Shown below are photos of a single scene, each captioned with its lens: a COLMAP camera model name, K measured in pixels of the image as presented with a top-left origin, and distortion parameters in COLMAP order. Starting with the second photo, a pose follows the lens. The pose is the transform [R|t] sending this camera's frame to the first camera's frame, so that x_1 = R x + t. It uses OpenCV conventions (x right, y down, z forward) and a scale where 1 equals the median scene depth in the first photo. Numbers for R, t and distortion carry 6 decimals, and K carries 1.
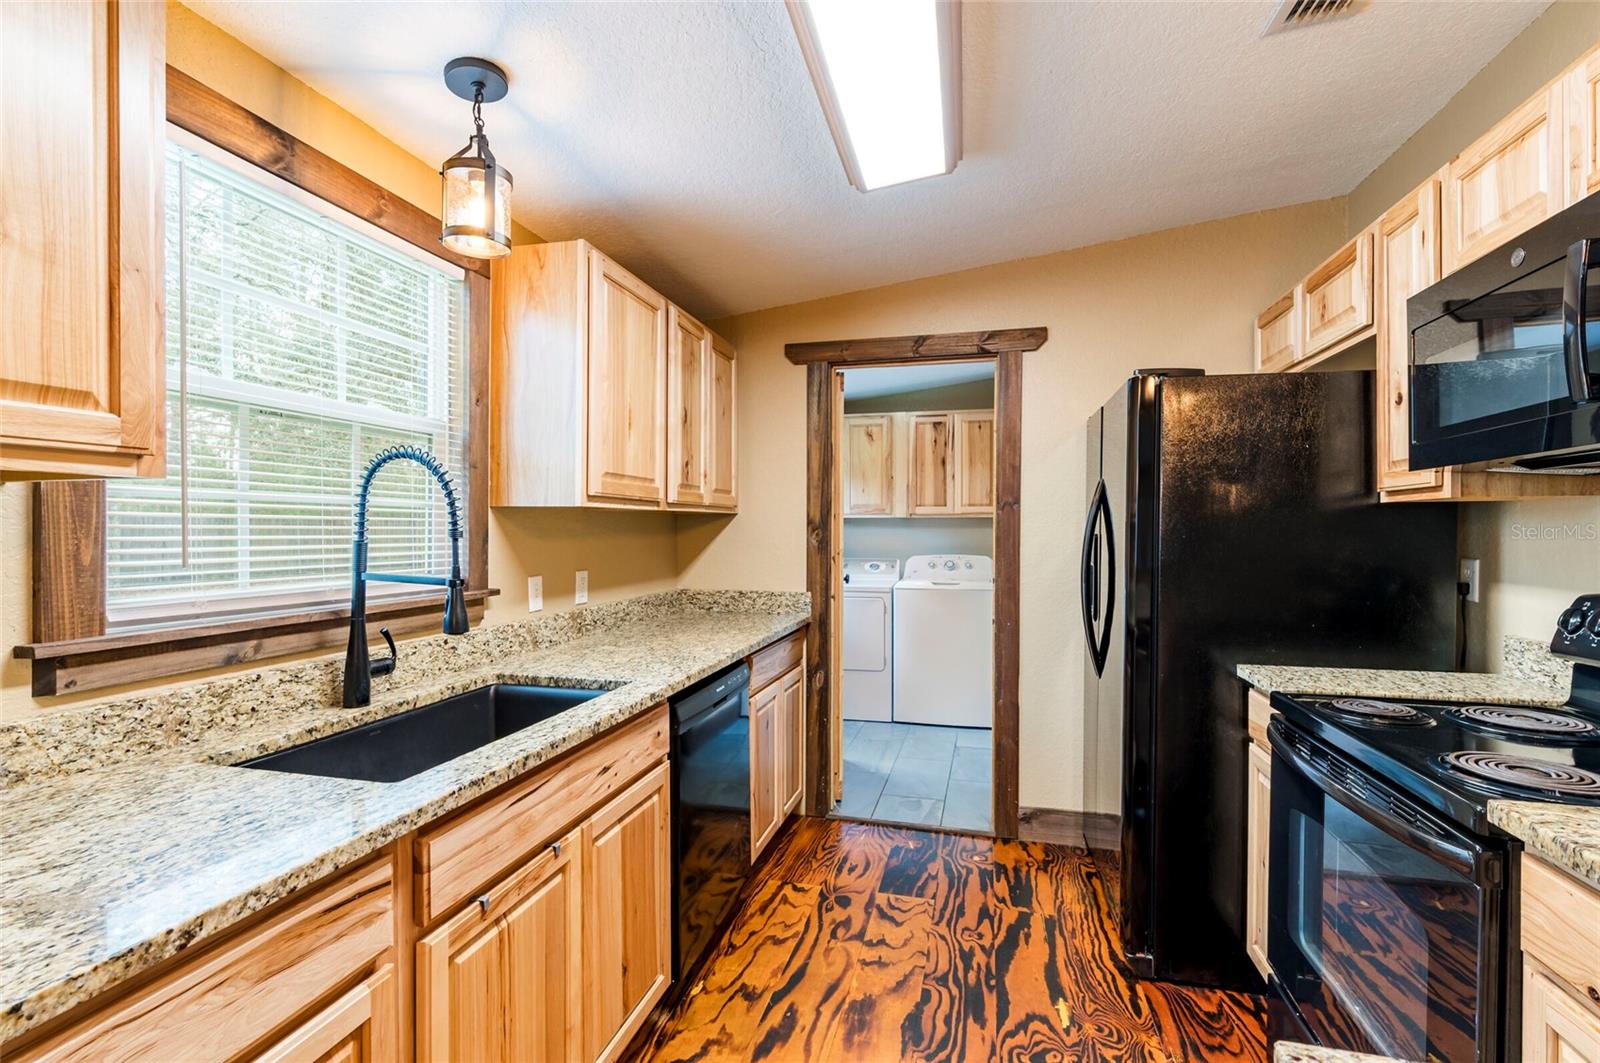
lens RADIAL K [[732.0, 0, 803.1], [0, 732.0, 530.6], [0, 0, 1]] dist [0.000231, -0.001505]
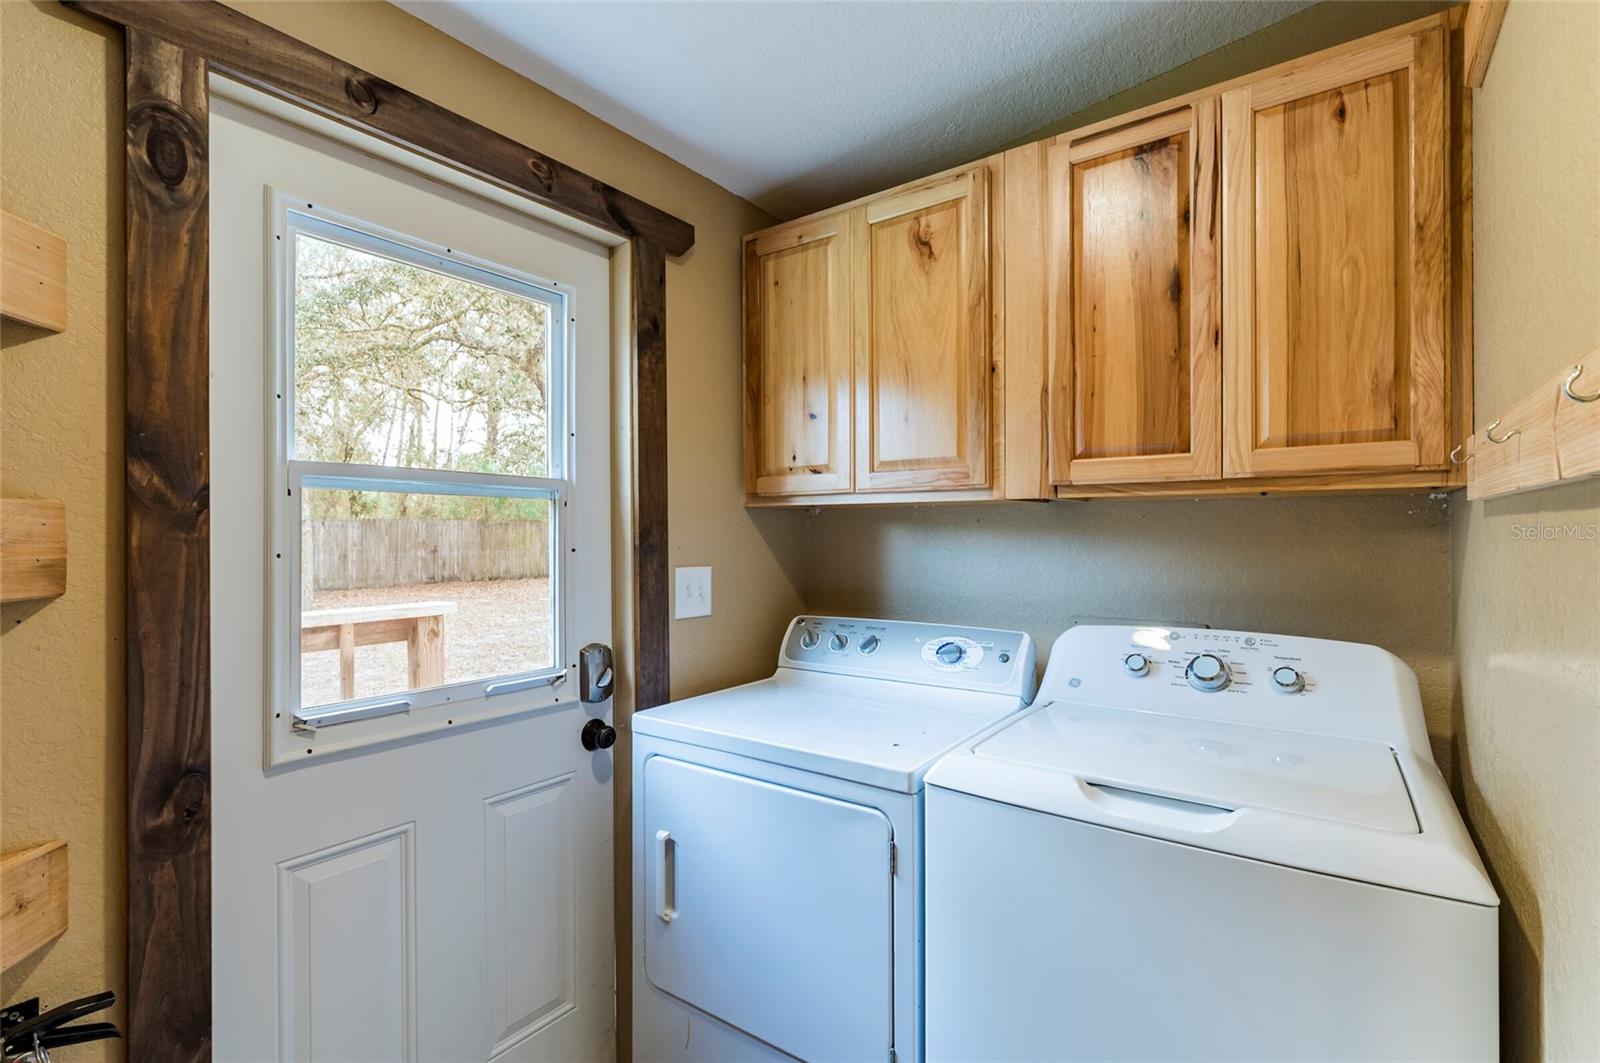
lens RADIAL K [[732.0, 0, 803.1], [0, 732.0, 530.6], [0, 0, 1]] dist [0.000231, -0.001505]
pose [[0.928264, -0.003798, -0.371902, 0.364375], [0.002186, 0.999986, -0.004755, -0.008715], [0.371915, 0.003601, 0.928260, 1.556837]]
